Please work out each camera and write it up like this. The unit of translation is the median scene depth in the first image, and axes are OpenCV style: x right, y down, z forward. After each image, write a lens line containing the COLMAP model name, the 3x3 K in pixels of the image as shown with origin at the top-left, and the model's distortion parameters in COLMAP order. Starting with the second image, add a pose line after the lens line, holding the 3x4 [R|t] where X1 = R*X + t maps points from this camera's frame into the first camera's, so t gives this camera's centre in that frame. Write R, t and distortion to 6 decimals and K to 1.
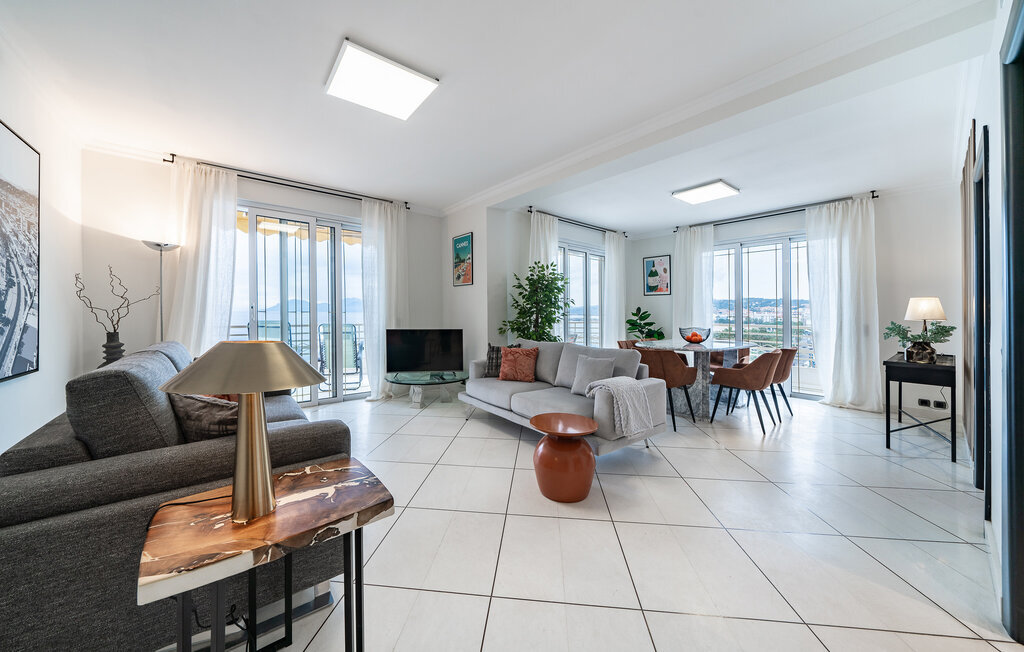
lens RADIAL K [[360.7, 0, 511.5], [0, 360.7, 309.8], [0, 0, 1]] dist [-0.006355, -0.000124]
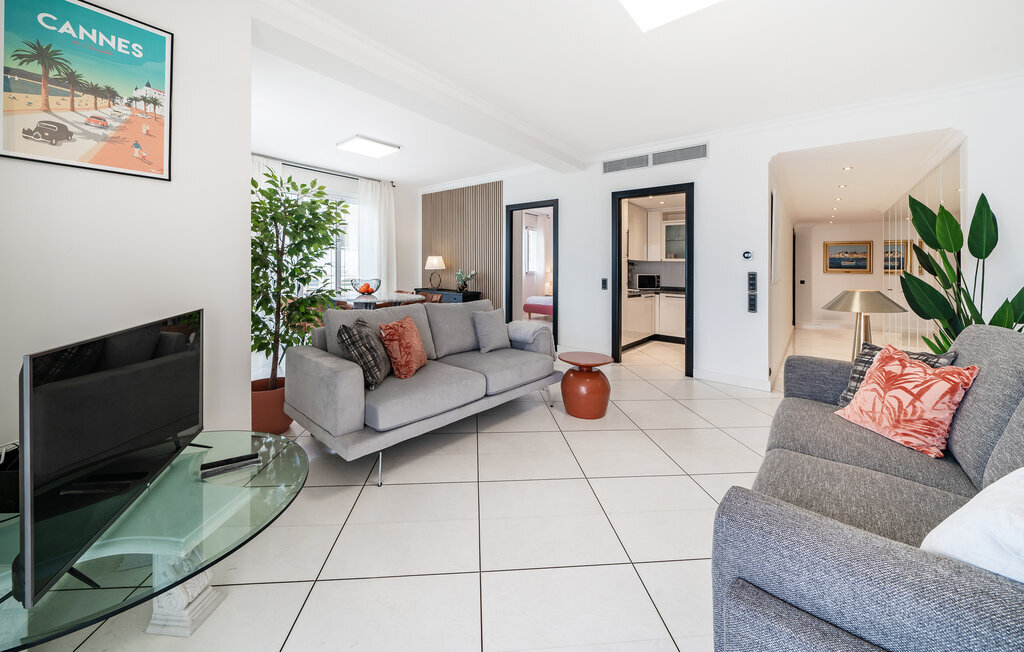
lens RADIAL K [[360.7, 0, 507.9], [0, 360.7, 265.6], [0, 0, 1]] dist [-0.006355, -0.000124]
pose [[-0.175007, -0.004233, 0.984558, -0.514136], [-0.025860, 0.999666, -0.000299, 0.002271], [-0.984227, -0.025513, -0.175058, 0.742434]]
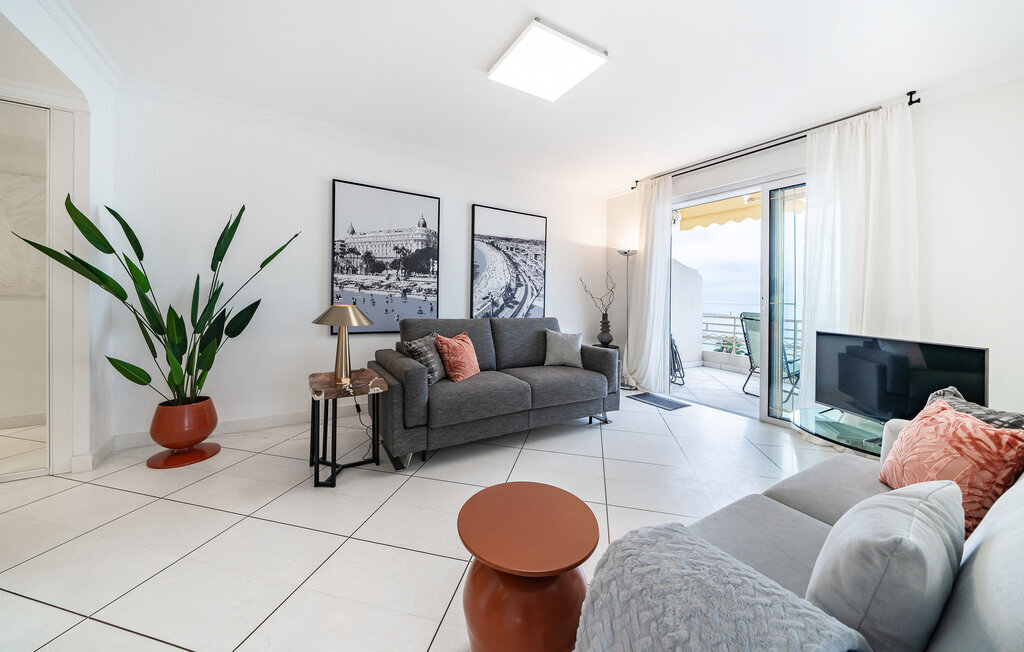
lens RADIAL K [[360.7, 0, 511.6], [0, 360.7, 306.1], [0, 0, 1]] dist [-0.006355, -0.000124]
pose [[-0.136163, 0.009686, -0.990639, 0.324158], [-0.014638, 0.999823, 0.011788, 0.011888], [0.990578, 0.016106, -0.135997, 0.540351]]
